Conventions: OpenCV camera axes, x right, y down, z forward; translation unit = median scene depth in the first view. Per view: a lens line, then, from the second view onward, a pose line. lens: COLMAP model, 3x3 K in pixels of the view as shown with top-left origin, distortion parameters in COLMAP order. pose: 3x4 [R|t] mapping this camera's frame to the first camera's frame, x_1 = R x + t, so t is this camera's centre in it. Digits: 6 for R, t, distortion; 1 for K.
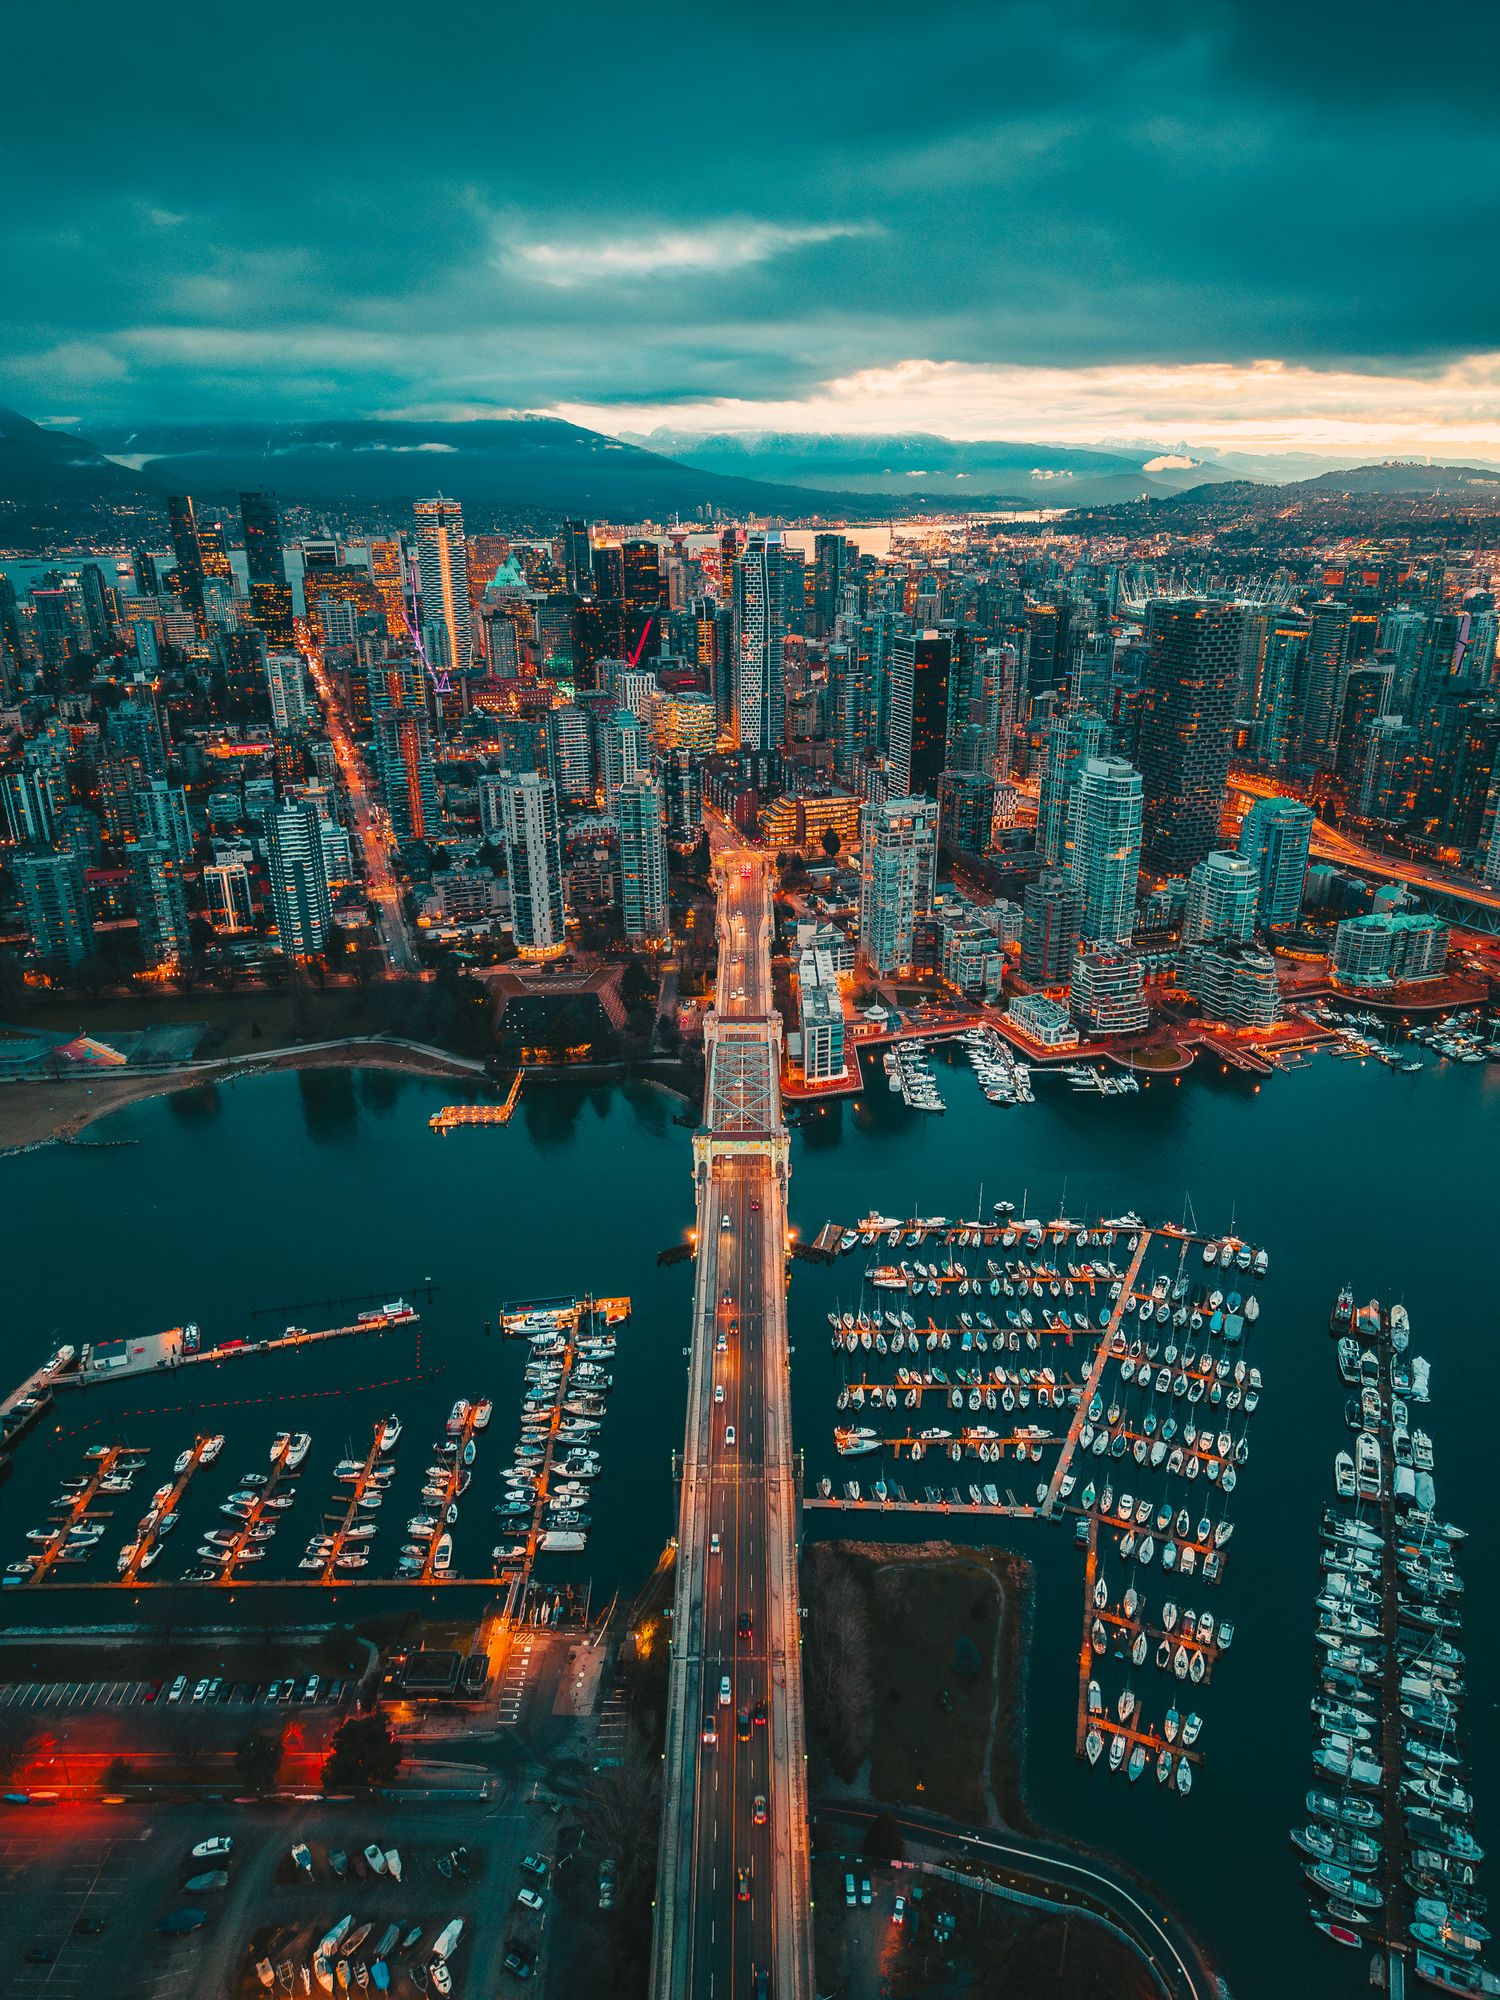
lens RADIAL K [[1298.0, 0, 750.0], [0, 1298.0, 1000.0], [0, 0, 1]] dist [0.042675, -0.002273]
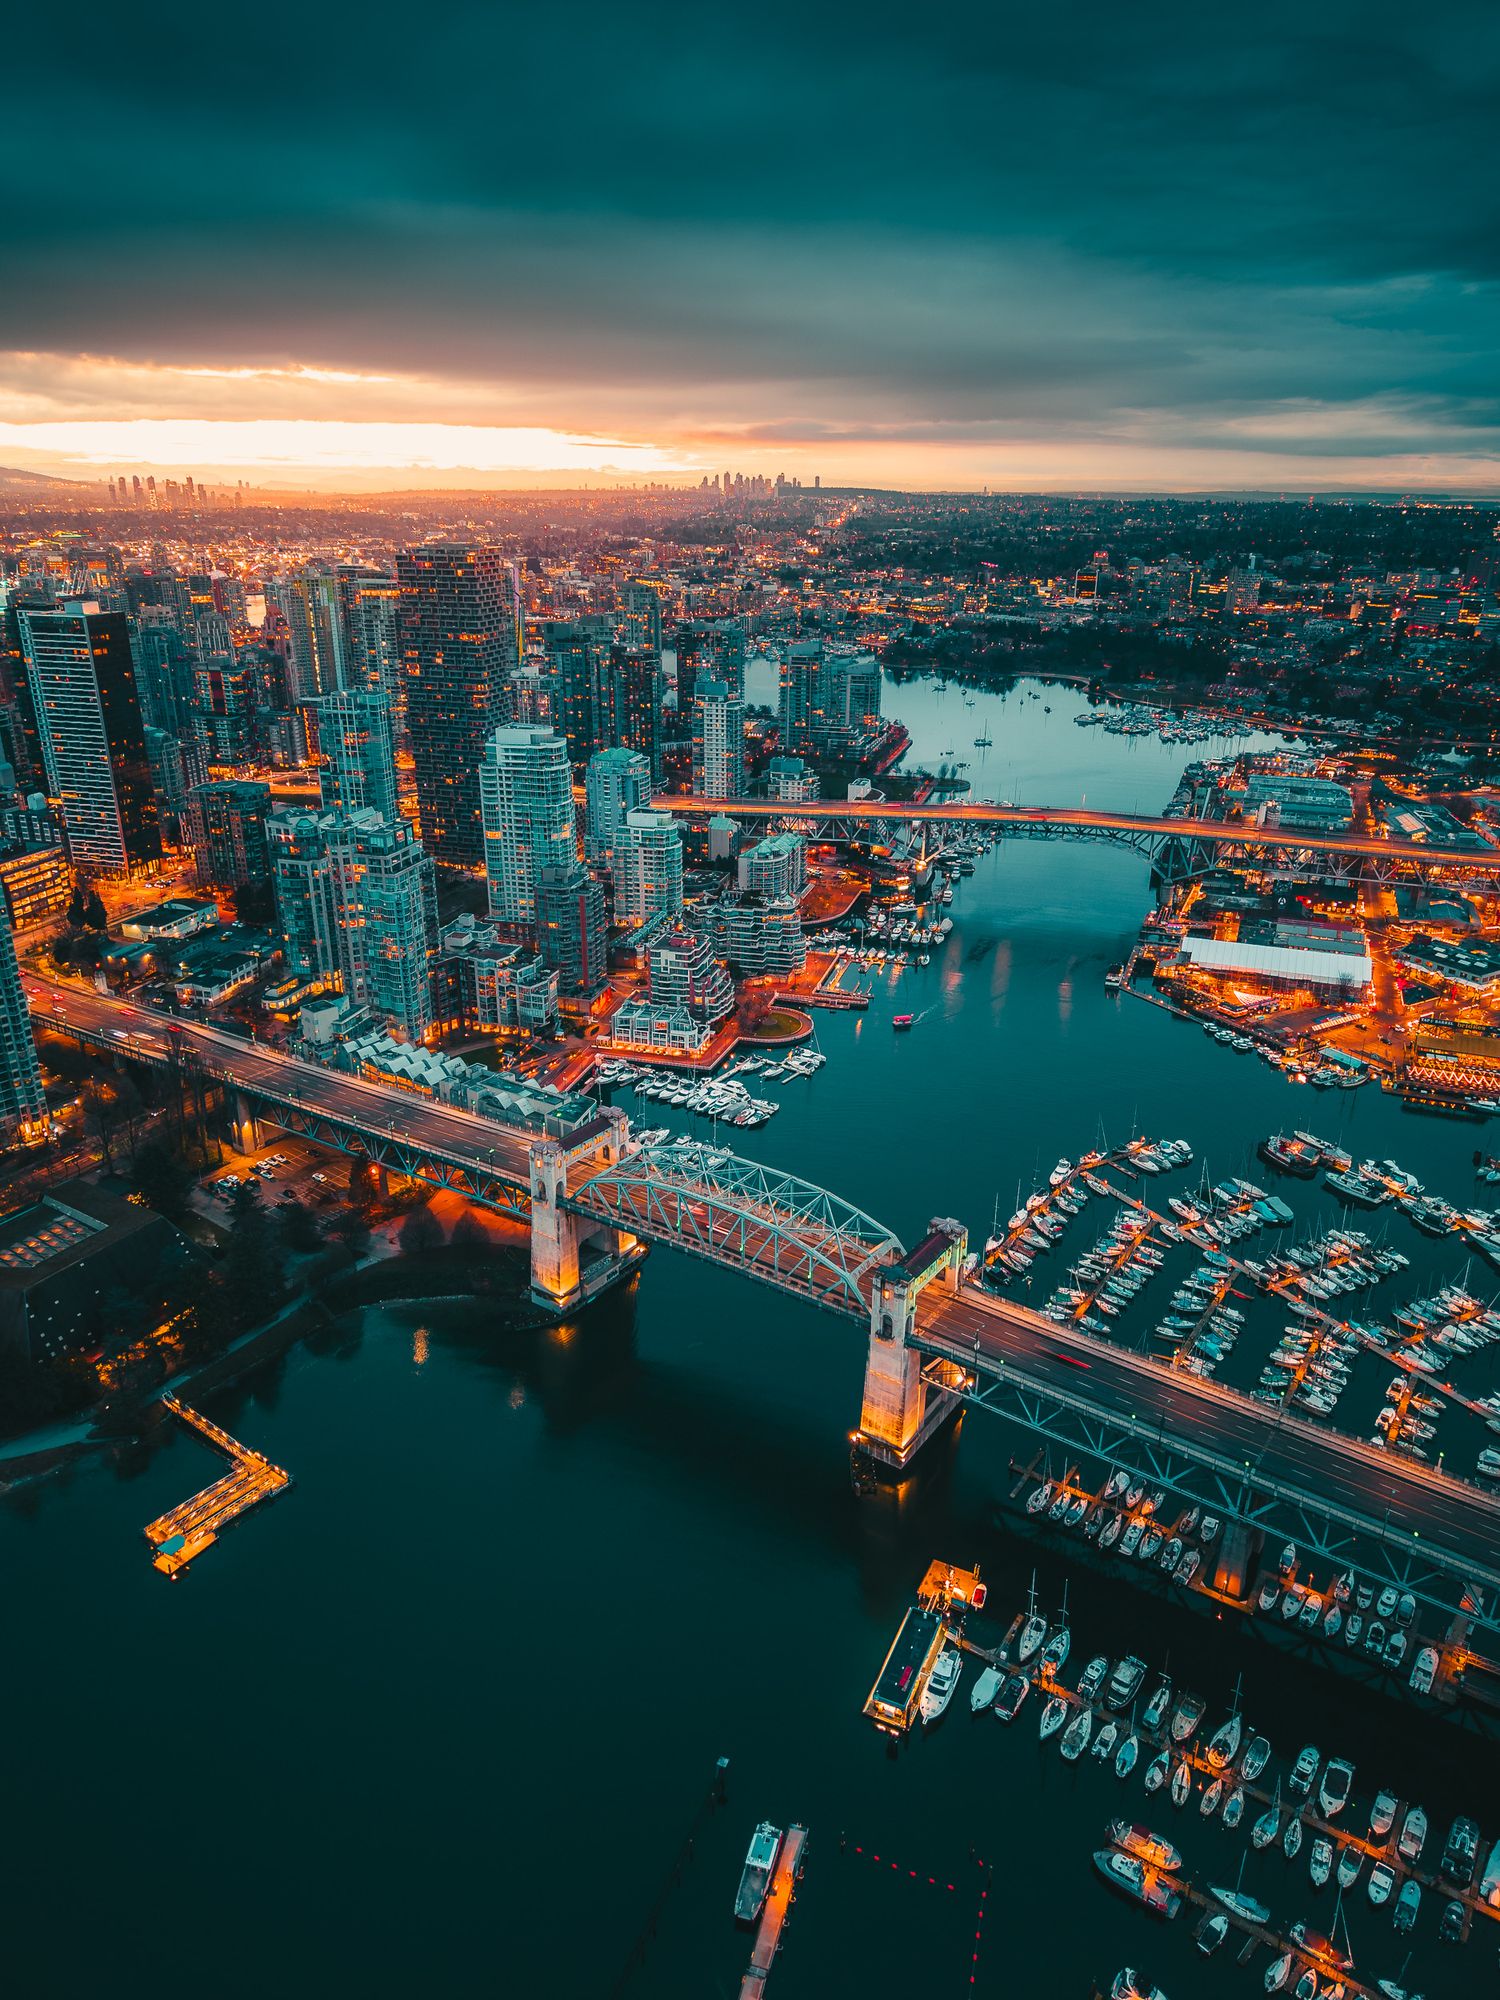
lens RADIAL K [[1298.0, 0, 750.0], [0, 1298.0, 1000.0], [0, 0, 1]] dist [0.042675, -0.002273]
pose [[0.583041, -0.287806, 0.759757, -0.512643], [0.286619, 0.947890, 0.139120, -0.138940], [-0.760205, 0.136648, 0.635150, 0.565165]]
